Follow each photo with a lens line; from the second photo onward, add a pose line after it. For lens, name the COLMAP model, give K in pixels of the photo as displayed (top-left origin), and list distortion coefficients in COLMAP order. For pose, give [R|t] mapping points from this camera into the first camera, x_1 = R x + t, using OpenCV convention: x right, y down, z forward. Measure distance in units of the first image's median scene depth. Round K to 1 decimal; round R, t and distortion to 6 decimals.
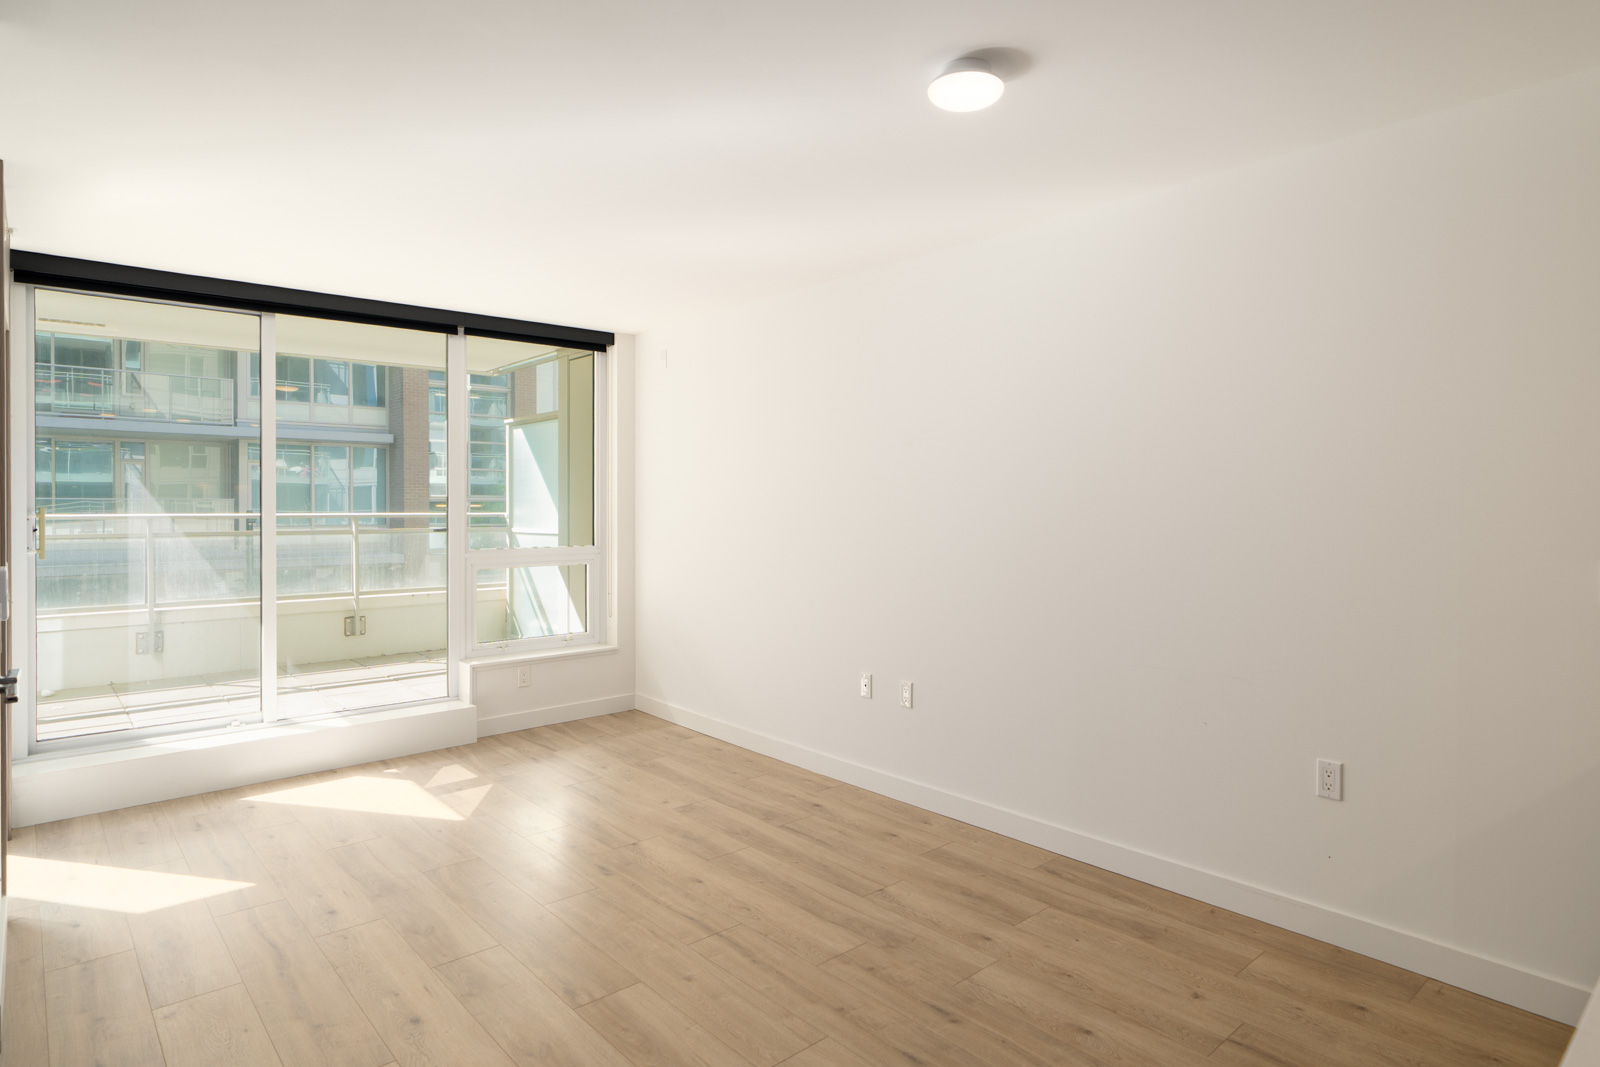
lens RADIAL K [[887.1, 0, 846.2], [0, 887.1, 504.1], [0, 0, 1]] dist [0.001830, 0.002221]
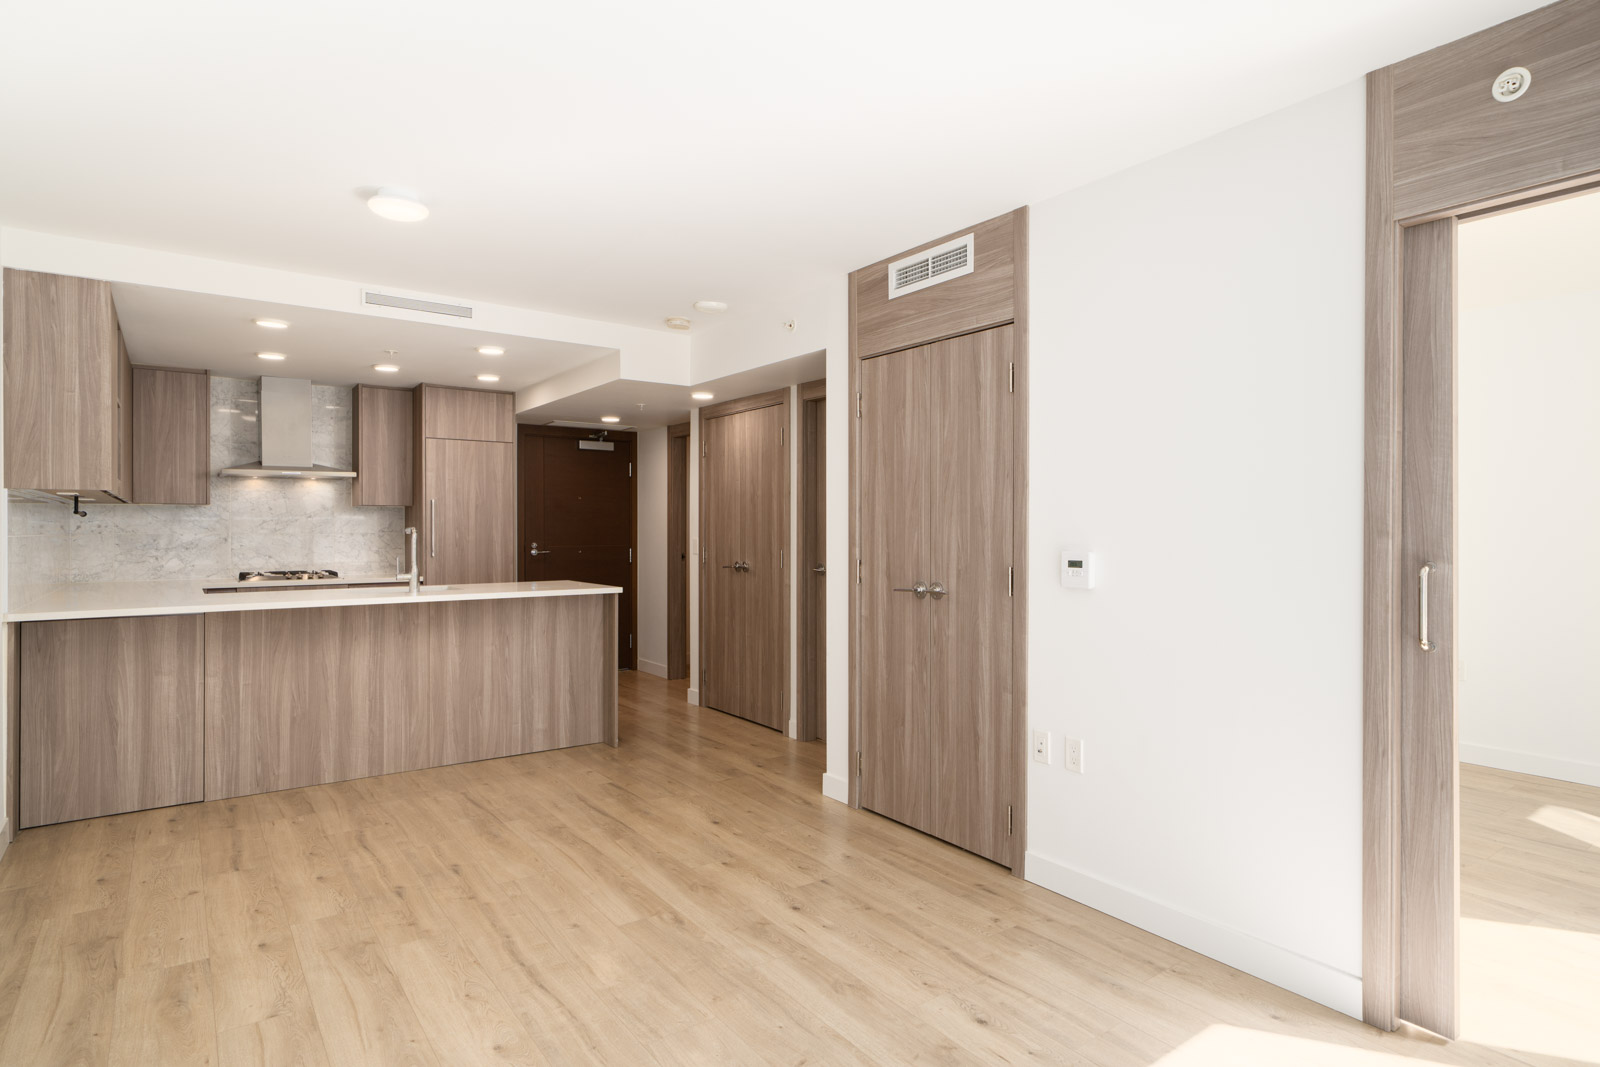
lens RADIAL K [[854.0, 0, 844.4], [0, 854.0, 531.8], [0, 0, 1]] dist [0.003235, 0.000621]
pose [[-0.995878, -0.002171, 0.090672, -0.365961], [-0.001842, 0.999991, 0.003712, 0.019198], [-0.090679, 0.003530, -0.995874, 1.219681]]
